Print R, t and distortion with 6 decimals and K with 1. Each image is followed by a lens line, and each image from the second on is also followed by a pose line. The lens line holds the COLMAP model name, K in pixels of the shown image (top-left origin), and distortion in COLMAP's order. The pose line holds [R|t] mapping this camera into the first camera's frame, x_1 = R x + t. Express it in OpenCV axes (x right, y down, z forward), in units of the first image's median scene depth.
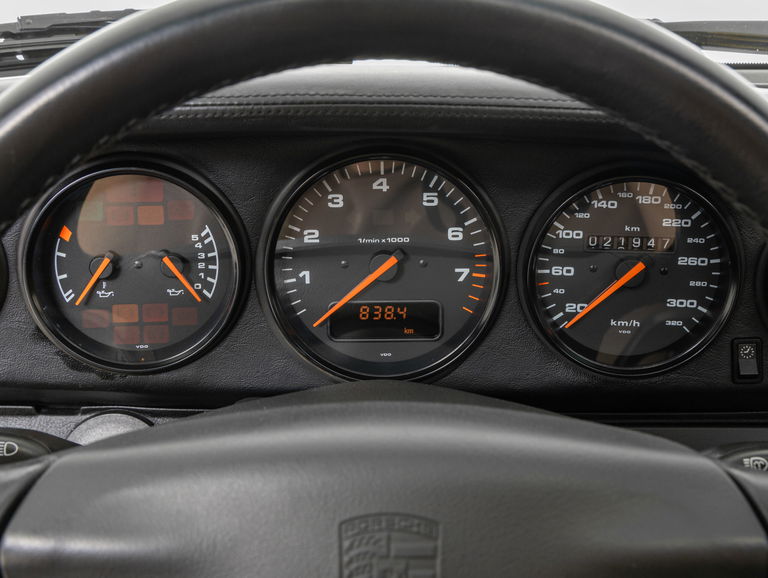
lens RADIAL K [[904.1, 0, 384.8], [0, 904.1, 289.6], [0, 0, 1]] dist [-0.016929, 0.000000]
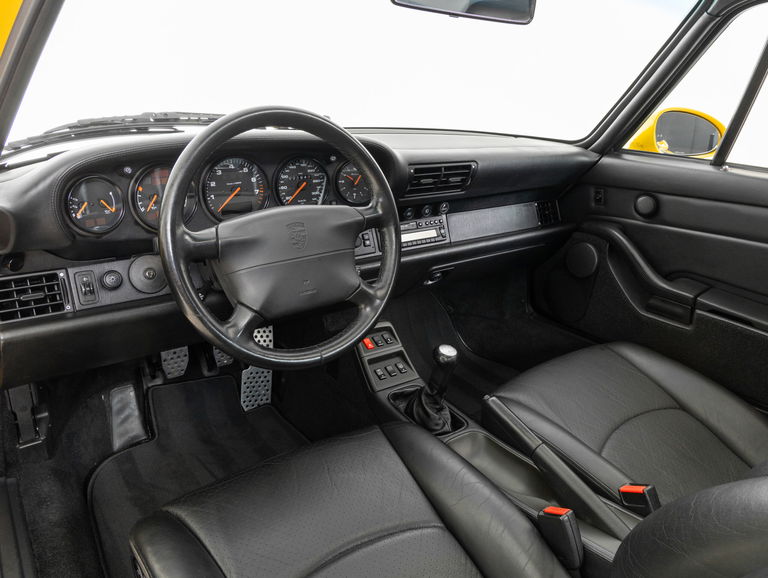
lens RADIAL K [[527.0, 0, 387.8], [0, 527.0, 289.7], [0, 0, 1]] dist [-0.030160, 0.004274]
pose [[0.819473, -0.199839, 0.537149, -0.666704], [0.175583, 0.979712, 0.096620, 0.247177], [-0.545560, 0.015137, 0.837935, -0.959684]]
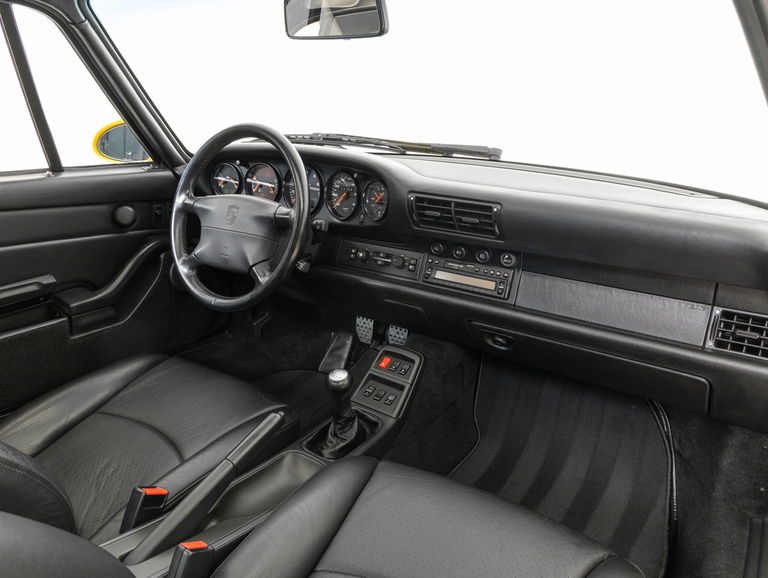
lens RADIAL K [[527.0, 0, 381.6], [0, 527.0, 288.6], [0, 0, 1]] dist [-0.030160, 0.004274]
pose [[0.833851, 0.182130, -0.521076, 1.795532], [-0.202527, 0.979109, 0.018130, 0.332511], [0.513493, 0.090414, 0.853317, -1.008333]]
